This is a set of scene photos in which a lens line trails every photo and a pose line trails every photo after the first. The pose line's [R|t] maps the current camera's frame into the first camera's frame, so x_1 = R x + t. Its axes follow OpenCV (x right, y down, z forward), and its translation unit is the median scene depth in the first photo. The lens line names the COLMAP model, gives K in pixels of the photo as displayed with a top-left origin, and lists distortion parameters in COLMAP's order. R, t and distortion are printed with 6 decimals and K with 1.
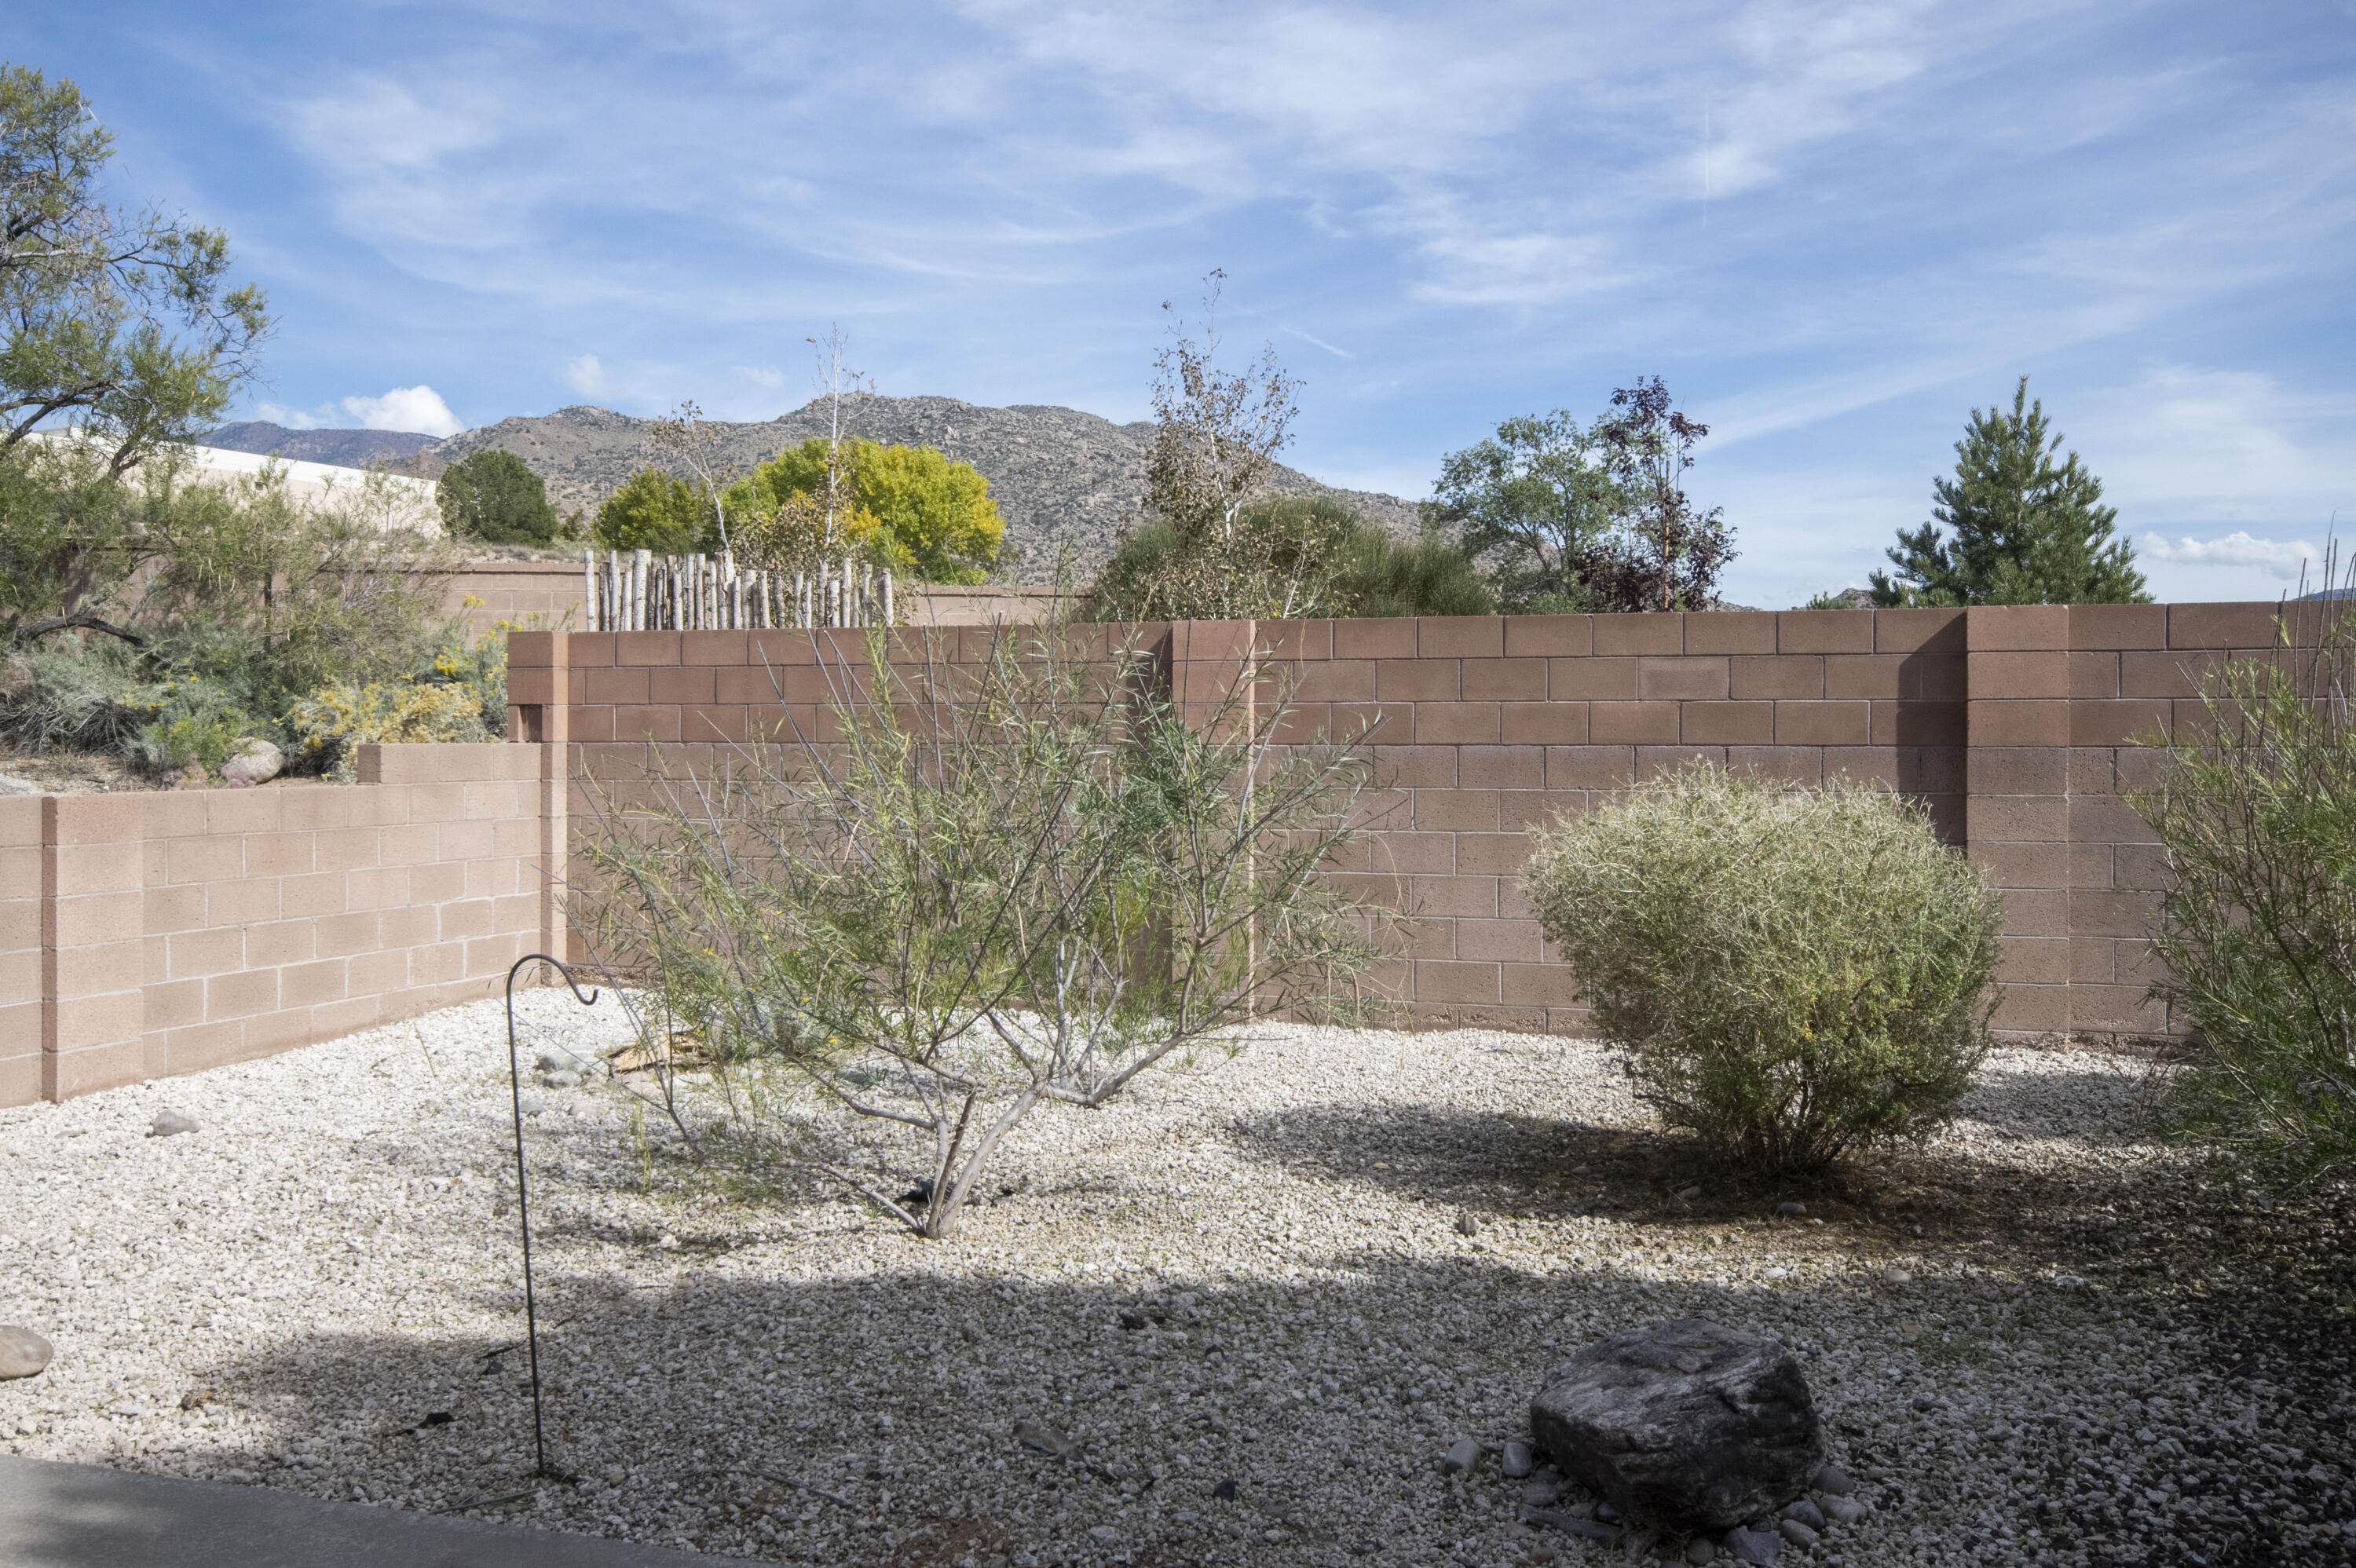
lens RADIAL K [[1960.8, 0, 1175.3], [0, 1960.8, 767.1], [0, 0, 1]] dist [0.010423, 0.021369]
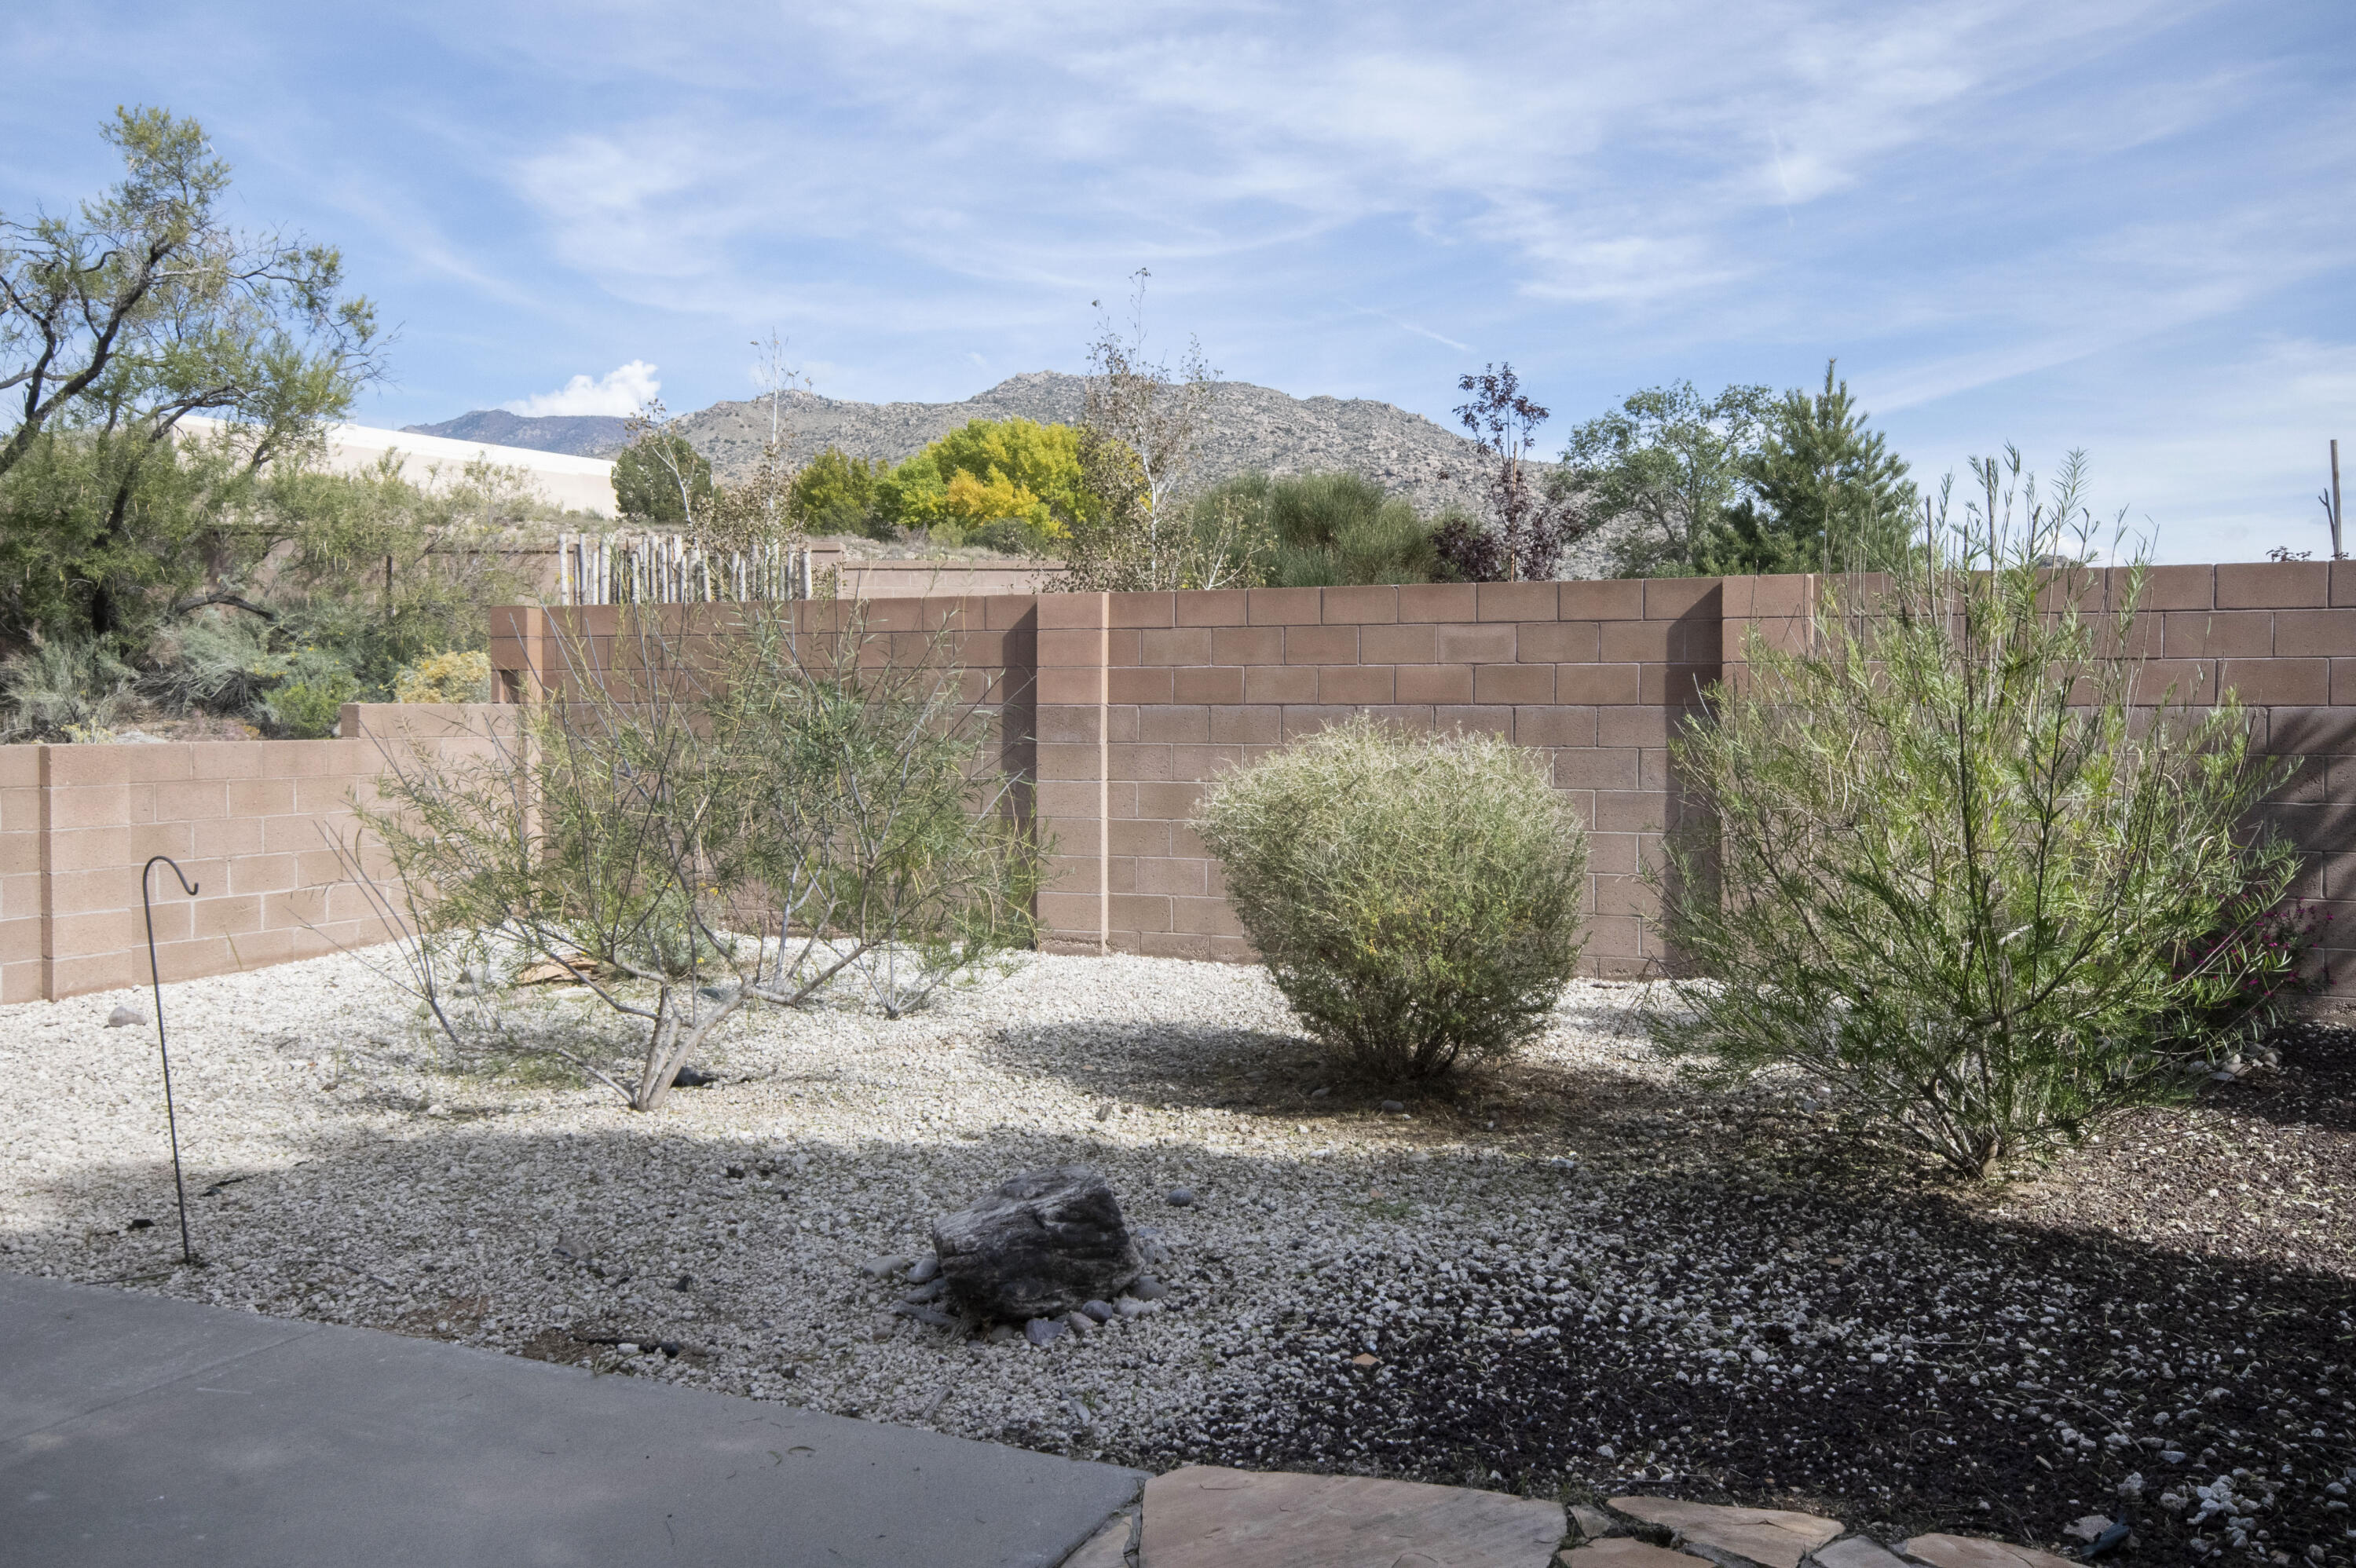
lens RADIAL K [[1951.6, 0, 1224.3], [0, 1951.6, 772.5], [0, 0, 1]] dist [-0.032723, 0.112284]
pose [[0.994667, 0.003903, -0.103067, 0.197729], [-0.002048, 0.999834, 0.018097, 0.006254], [0.103121, -0.017790, 0.994510, -0.079848]]
